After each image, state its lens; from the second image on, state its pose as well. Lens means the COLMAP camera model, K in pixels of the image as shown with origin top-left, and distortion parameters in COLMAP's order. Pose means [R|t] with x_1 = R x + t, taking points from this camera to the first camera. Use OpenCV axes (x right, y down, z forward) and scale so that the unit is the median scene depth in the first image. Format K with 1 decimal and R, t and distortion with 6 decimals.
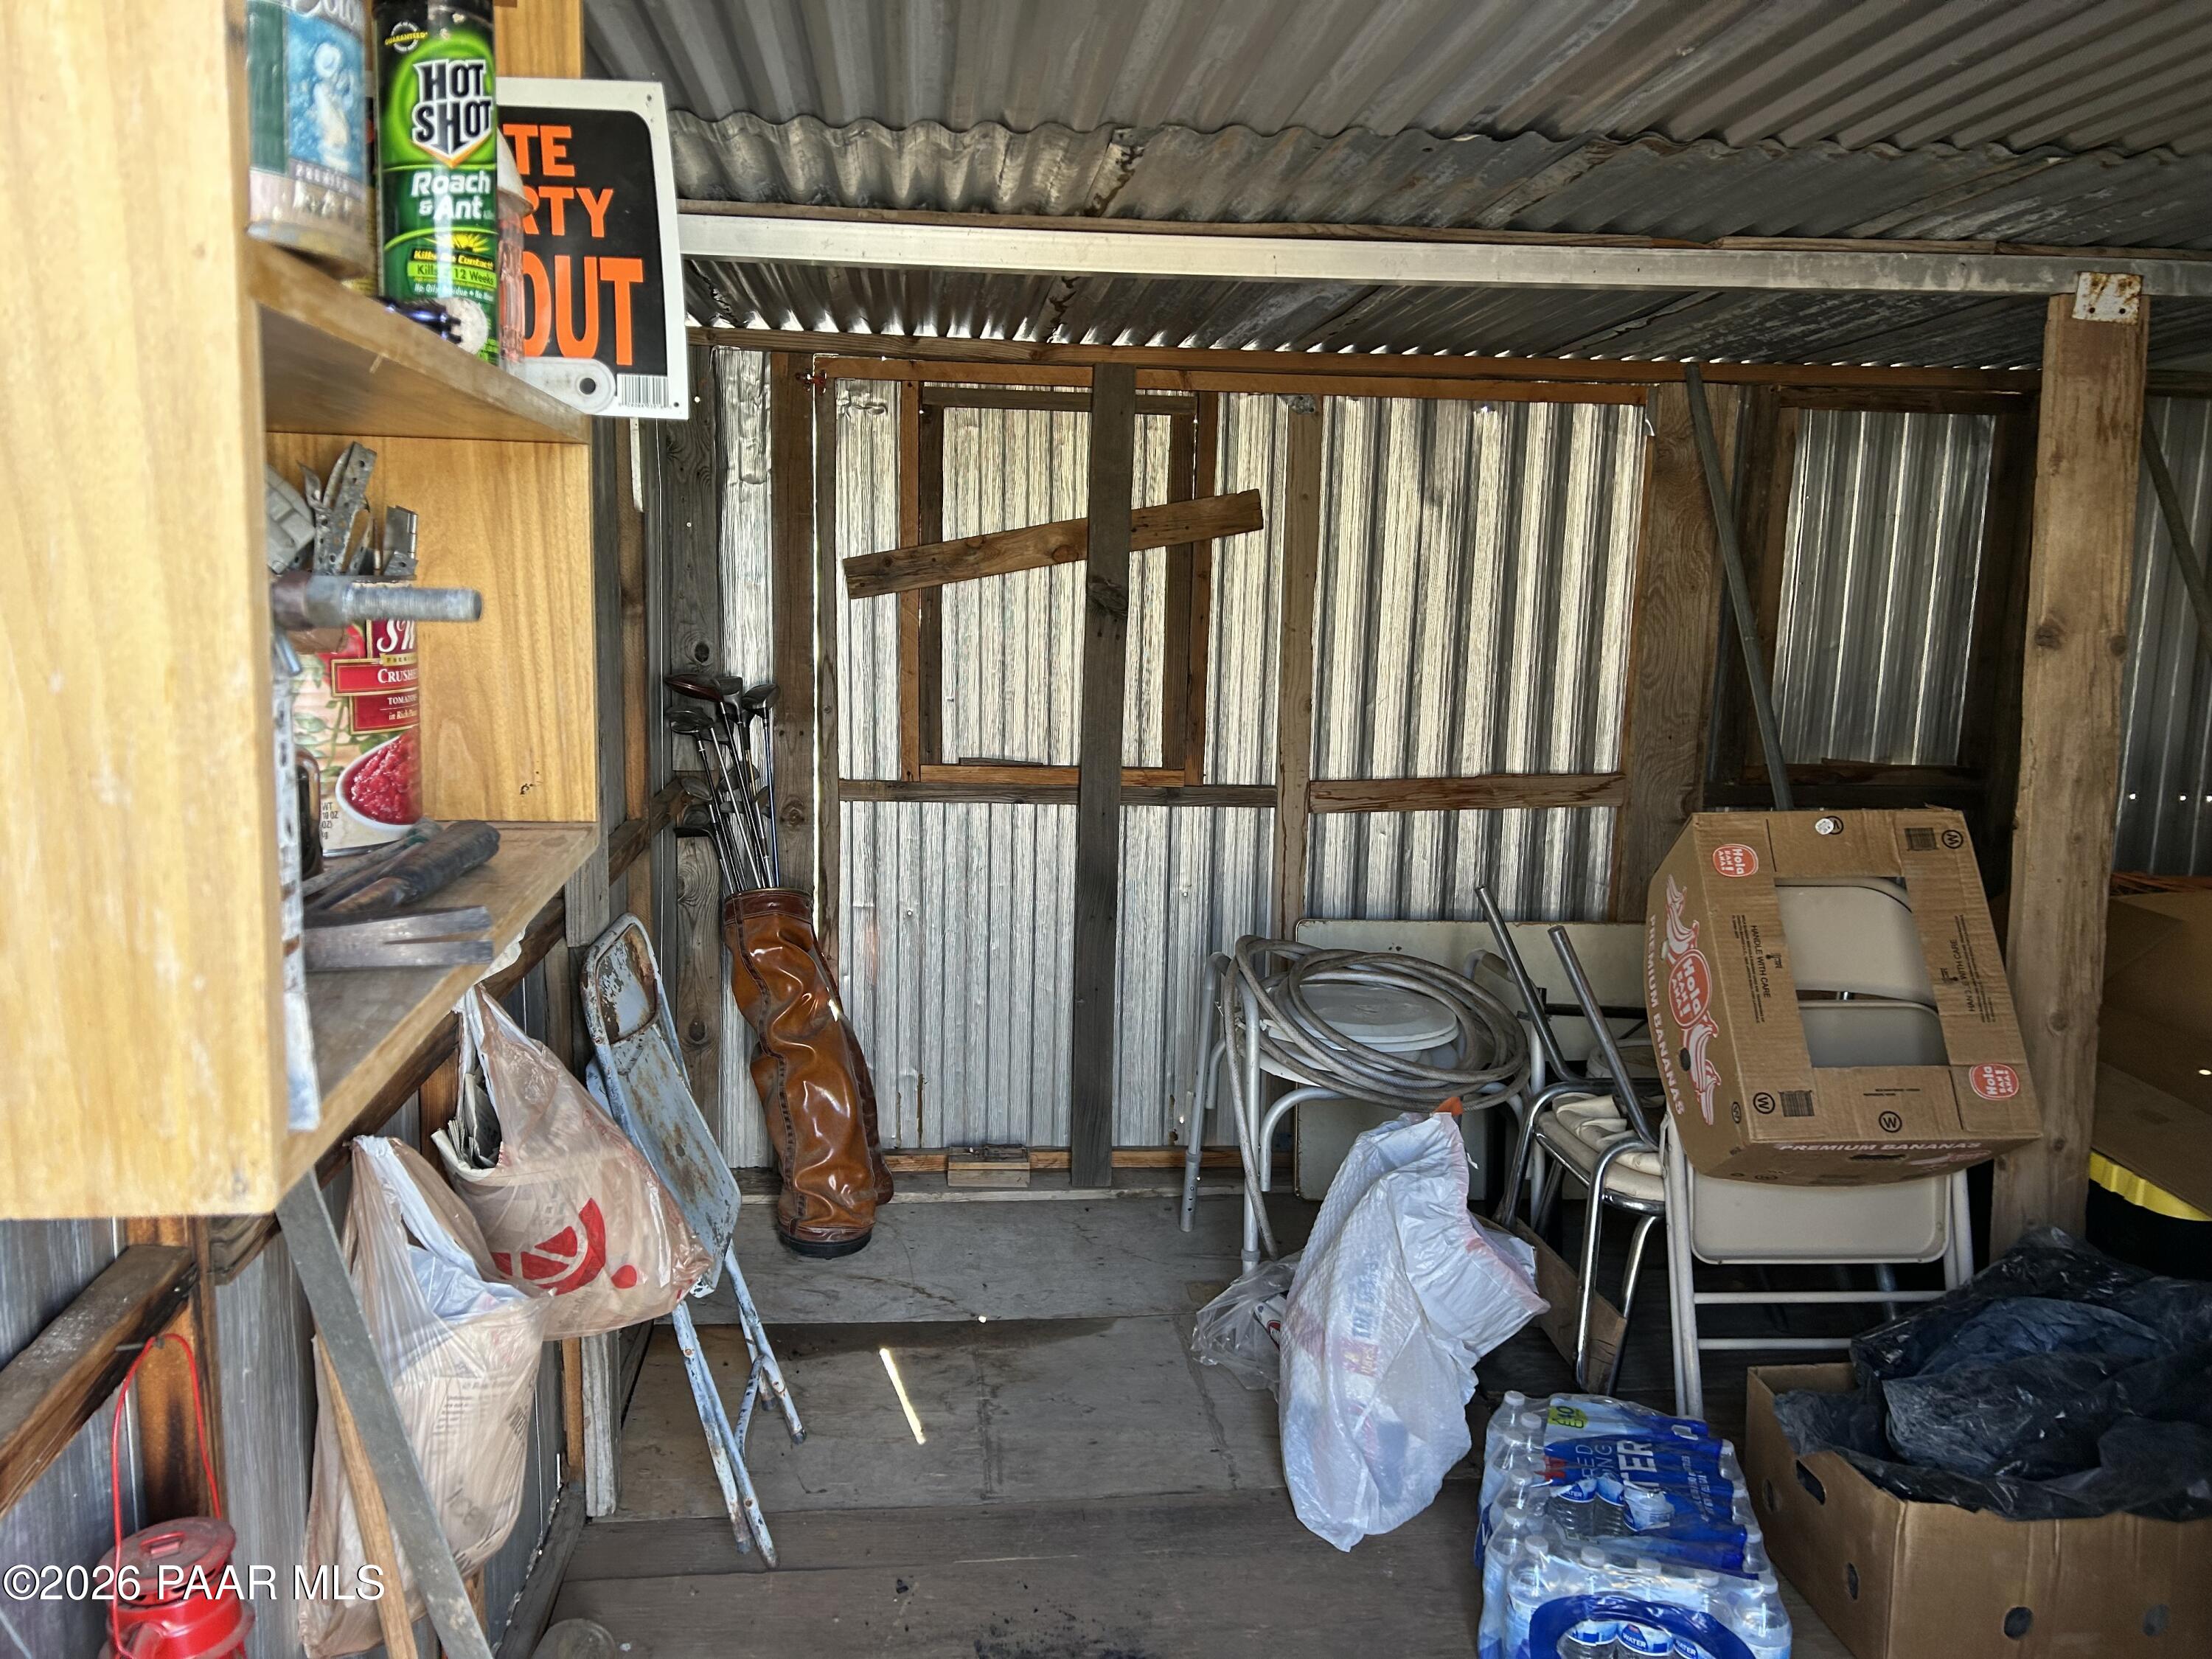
lens RADIAL K [[1660.5, 0, 1061.7], [0, 1660.5, 808.3], [0, 0, 1]] dist [0.042708, -0.054954]
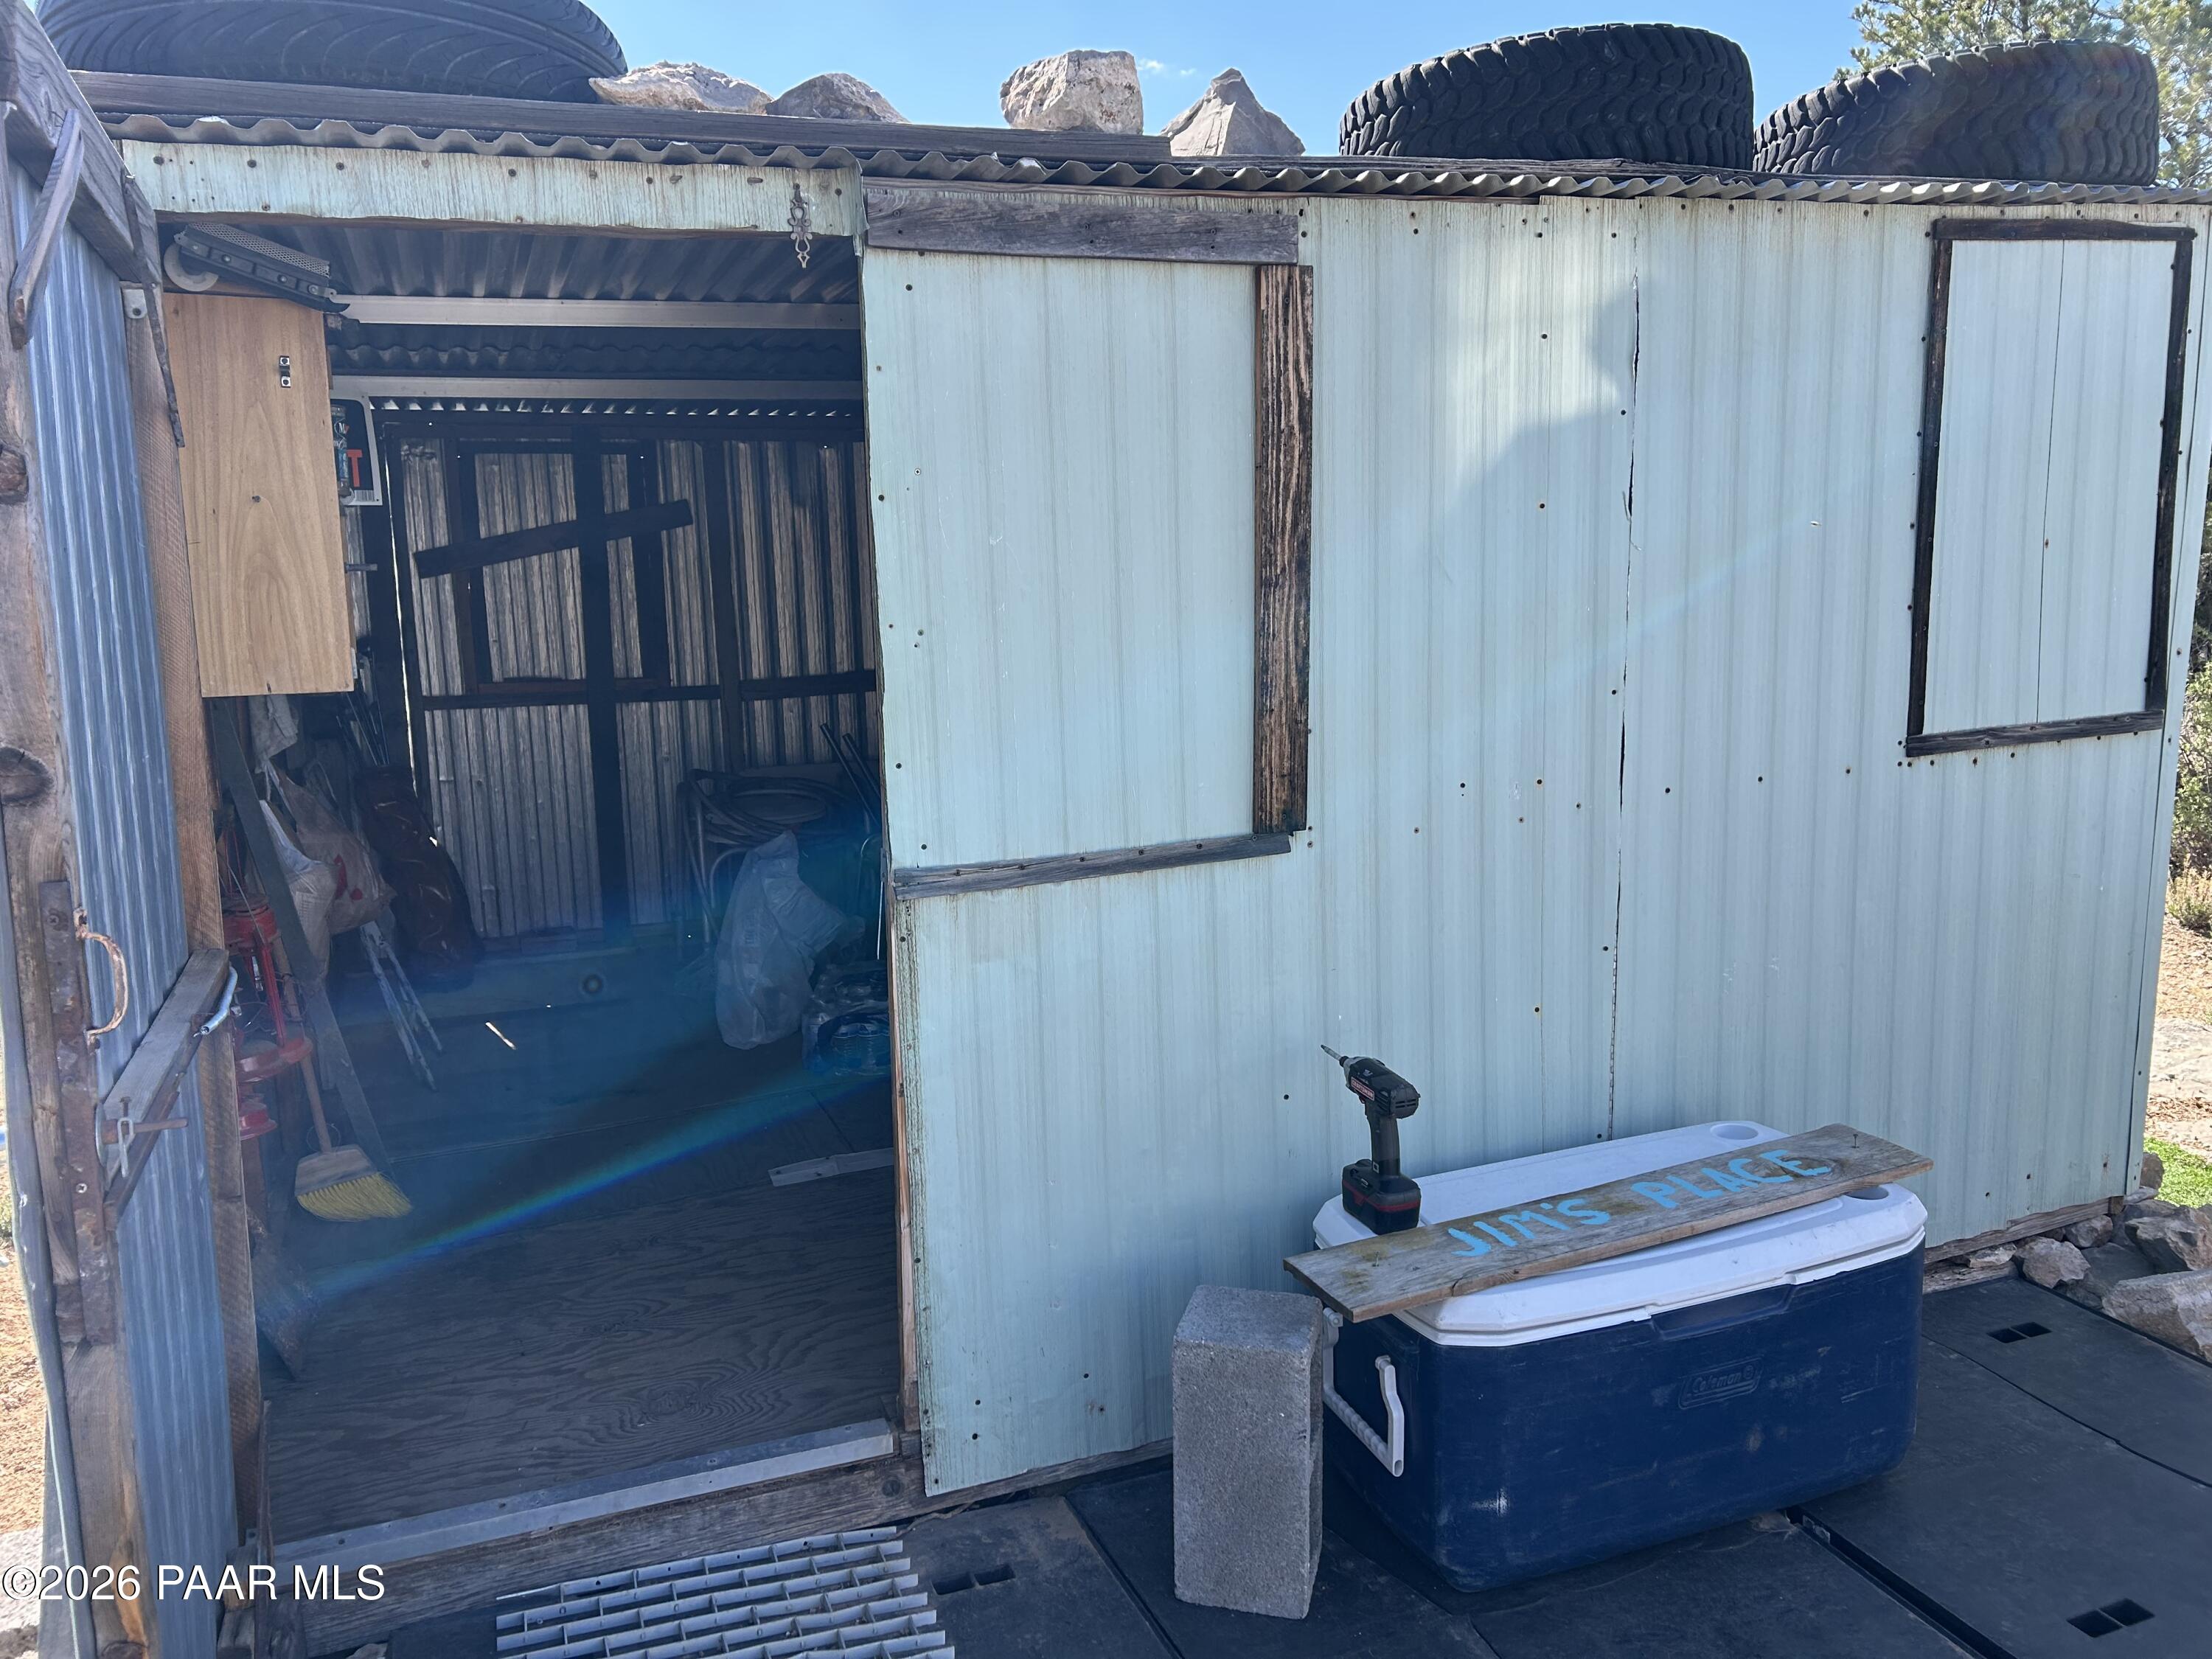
lens RADIAL K [[1660.5, 0, 1104.0], [0, 1660.5, 813.3], [0, 0, 1]] dist [0.042708, -0.054954]
pose [[0.958855, -0.082890, 0.271525, 0.045576], [0.077995, 0.996538, 0.028787, 0.103927], [-0.272971, -0.006425, 0.962001, -0.717157]]
